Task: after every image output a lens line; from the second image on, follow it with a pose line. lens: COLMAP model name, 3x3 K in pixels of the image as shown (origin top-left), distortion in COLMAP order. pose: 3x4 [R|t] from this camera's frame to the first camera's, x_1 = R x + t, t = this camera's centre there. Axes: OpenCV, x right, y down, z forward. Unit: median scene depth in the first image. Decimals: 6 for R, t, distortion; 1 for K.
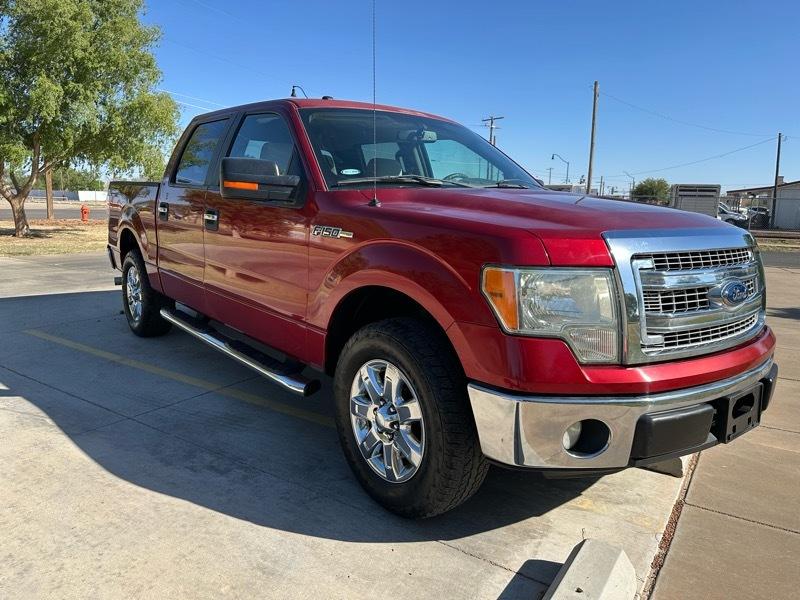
lens RADIAL K [[578.4, 0, 398.5], [0, 578.4, 295.0], [0, 0, 1]] dist [0.070780, -0.078124]
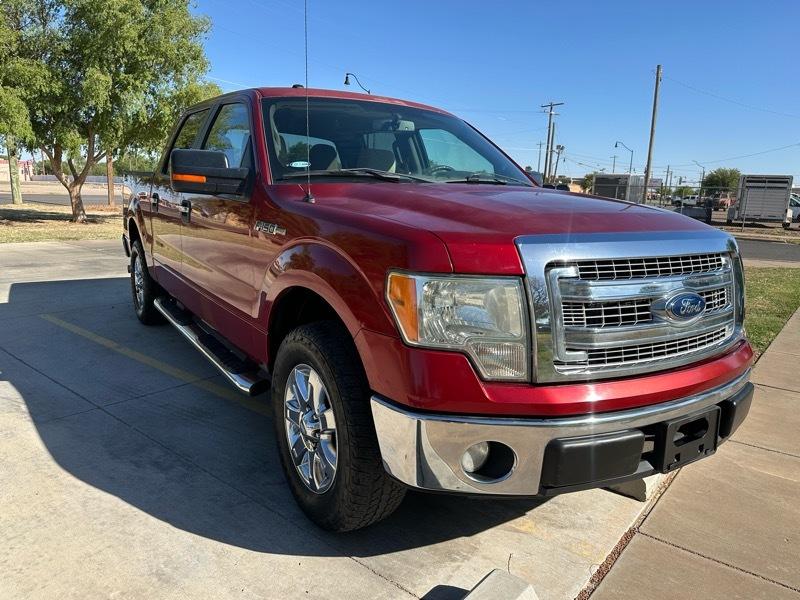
lens RADIAL K [[579.6, 0, 400.0], [0, 579.6, 300.0], [0, 0, 1]] dist [0.049070, -0.049198]
pose [[0.994668, 0.027346, -0.099439, 0.206211], [-0.024561, 0.999274, 0.029127, -0.024412], [0.100164, -0.026530, 0.994617, 0.066299]]
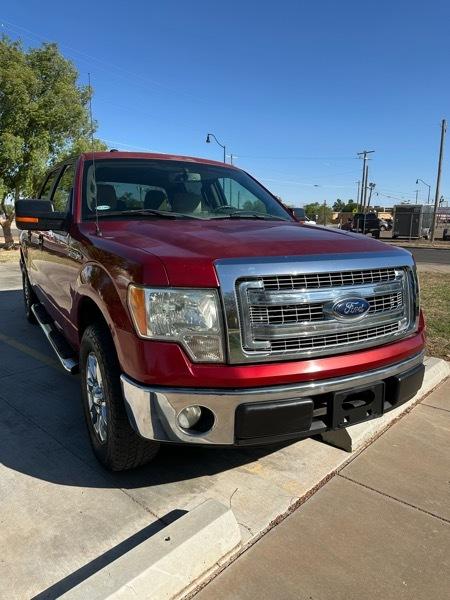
lens RADIAL K [[436.3, 0, 229.4], [0, 436.3, 302.3], [0, 0, 1]] dist [0.047809, -0.053117]
pose [[0.986132, 0.017437, -0.165042, 0.422378], [-0.012782, 0.999491, 0.029225, -0.033486], [0.165468, -0.026710, 0.985853, 0.056781]]
